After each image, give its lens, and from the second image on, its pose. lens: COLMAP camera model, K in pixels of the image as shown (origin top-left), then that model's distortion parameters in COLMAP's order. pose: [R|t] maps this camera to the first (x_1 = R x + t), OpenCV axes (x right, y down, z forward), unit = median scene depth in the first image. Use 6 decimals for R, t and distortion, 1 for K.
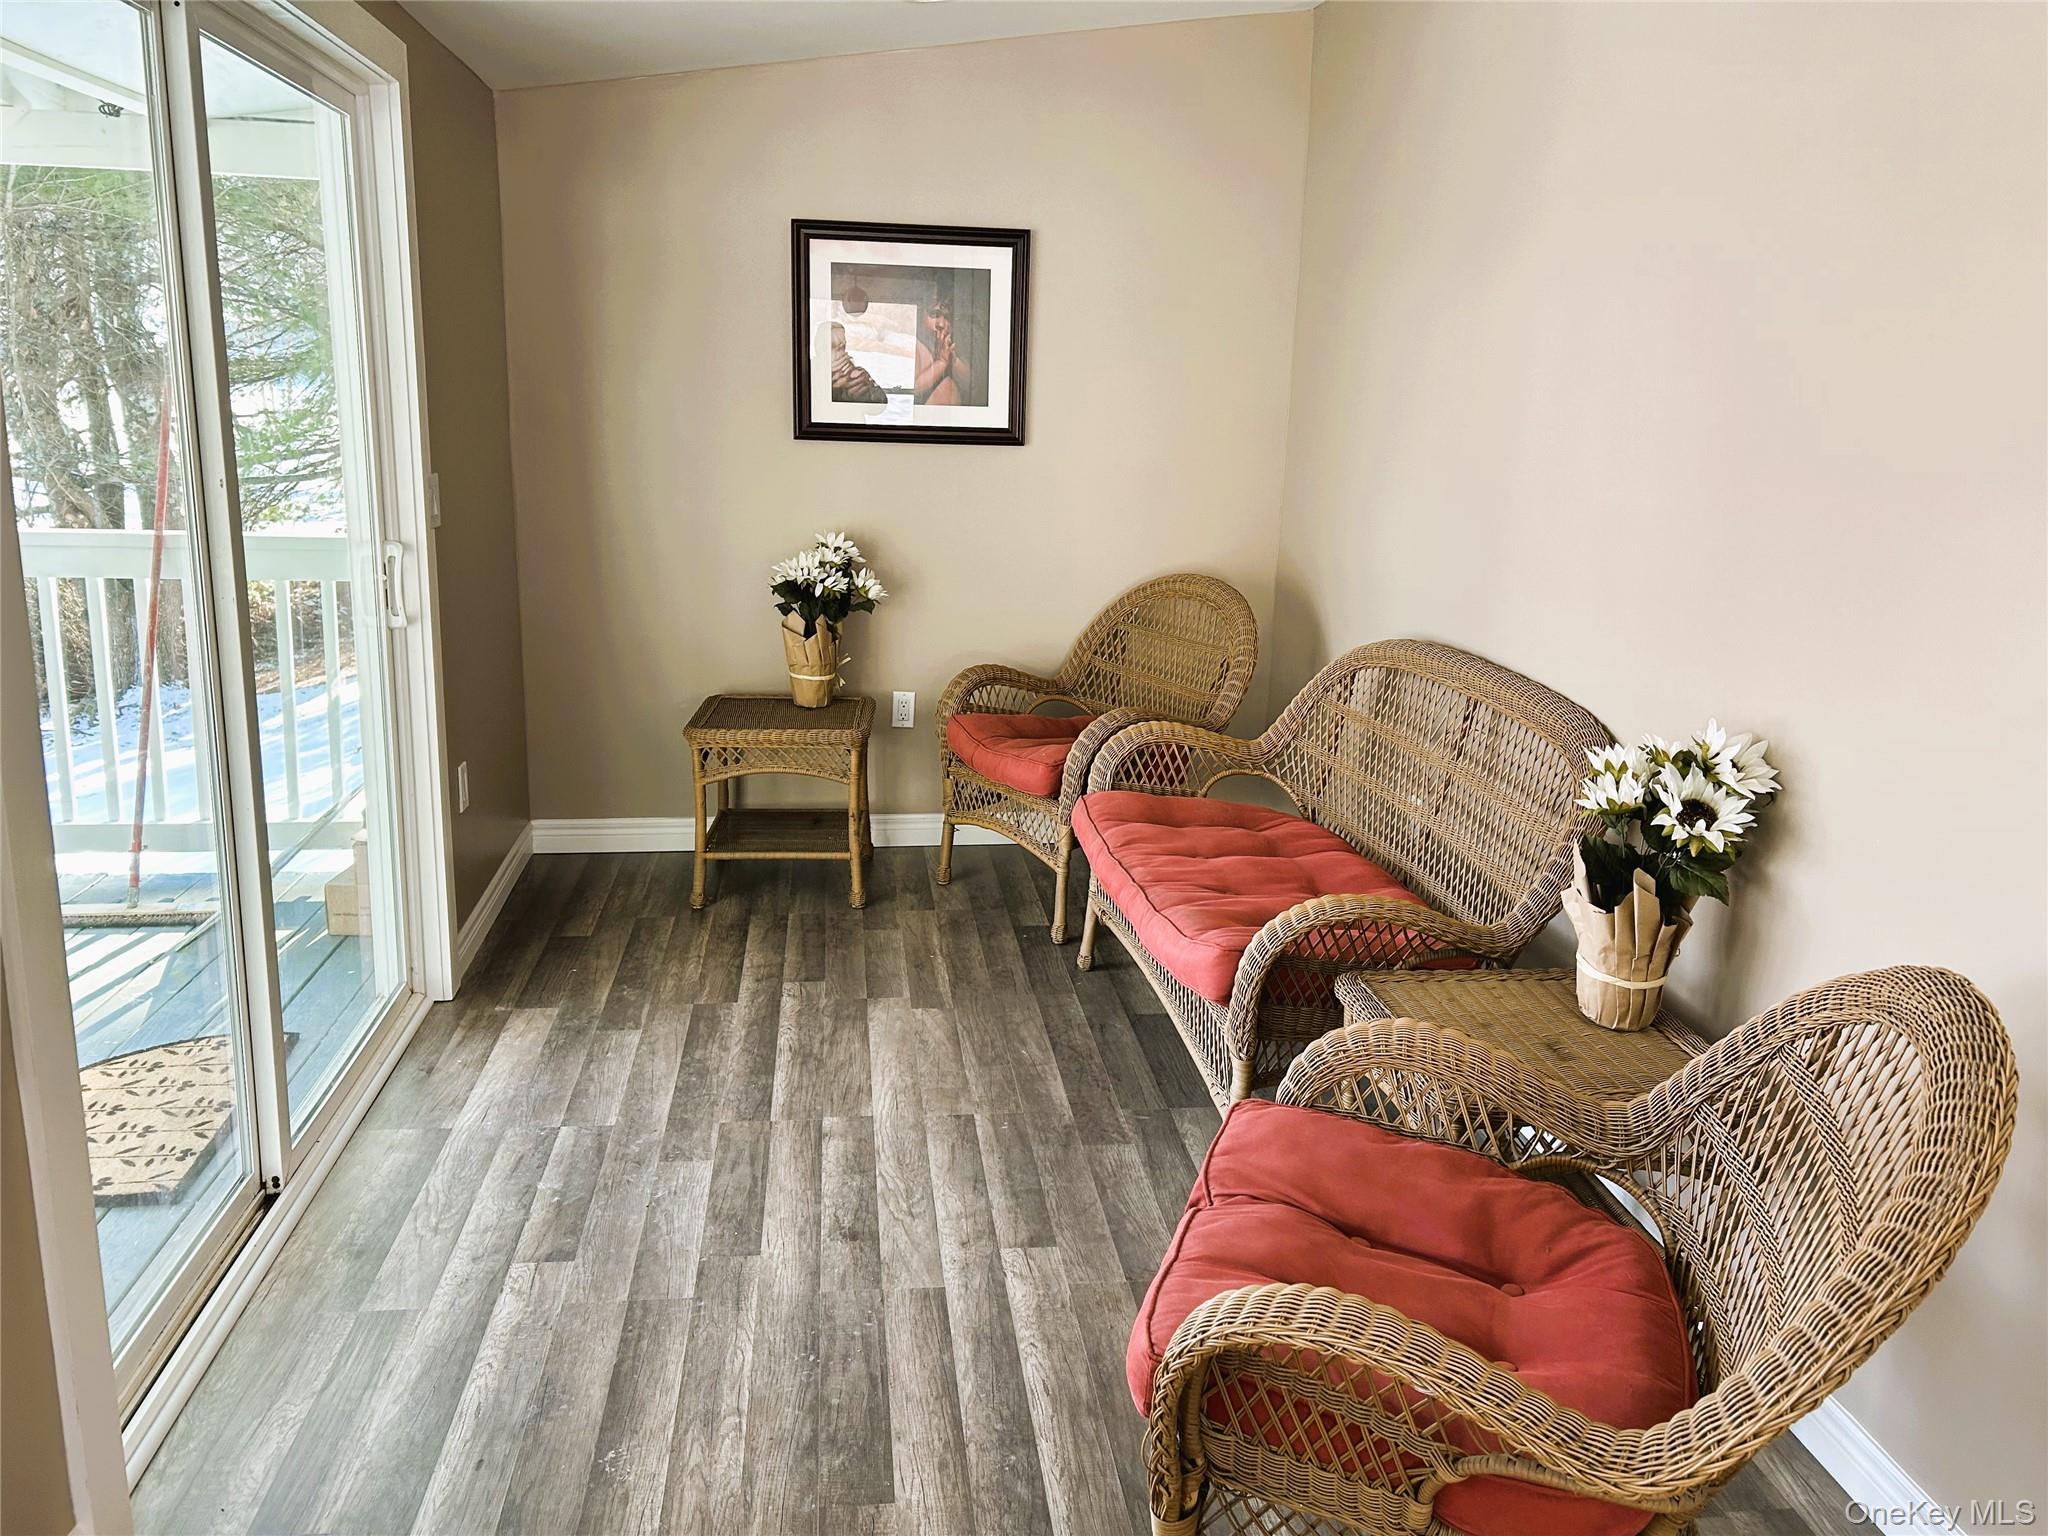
lens RADIAL K [[1401.1, 0, 1027.4], [0, 1401.1, 693.9], [0, 0, 1]] dist [0.035310, -0.076818]
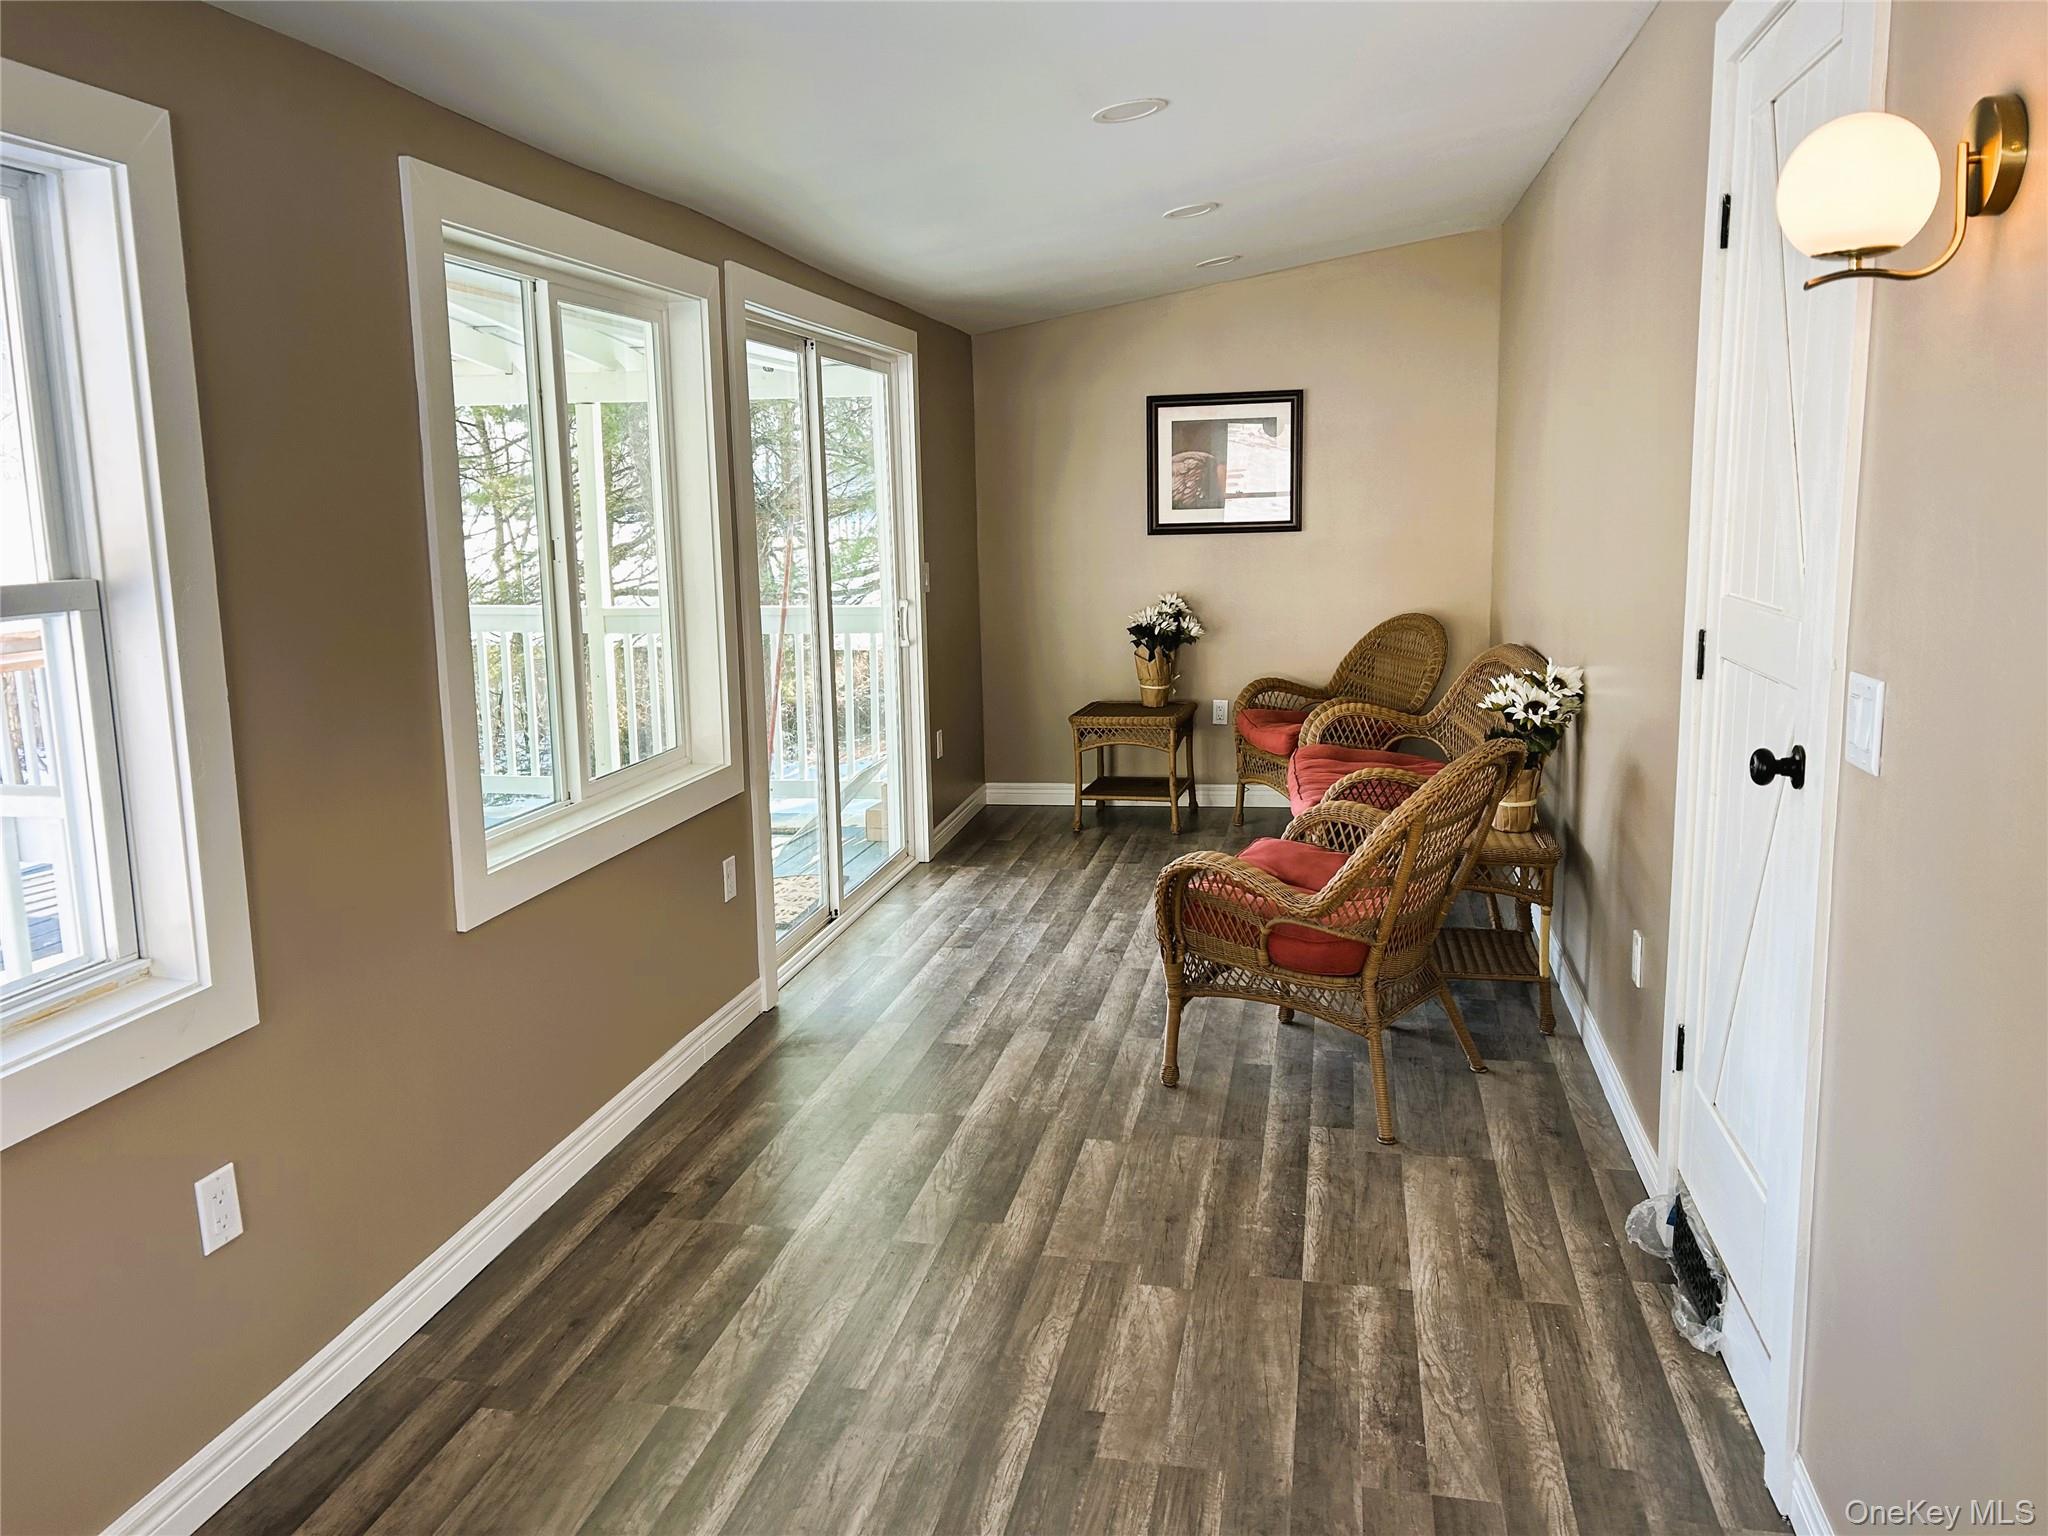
lens RADIAL K [[1559.1, 0, 1024.0], [0, 1559.1, 768.0], [0, 0, 1]] dist [-0.165850, 0.001091]
pose [[0.929138, -0.000282, -0.369732, 0.341006], [-0.018883, 0.998658, -0.048217, 0.159603], [0.369250, 0.051782, 0.927887, -0.619147]]
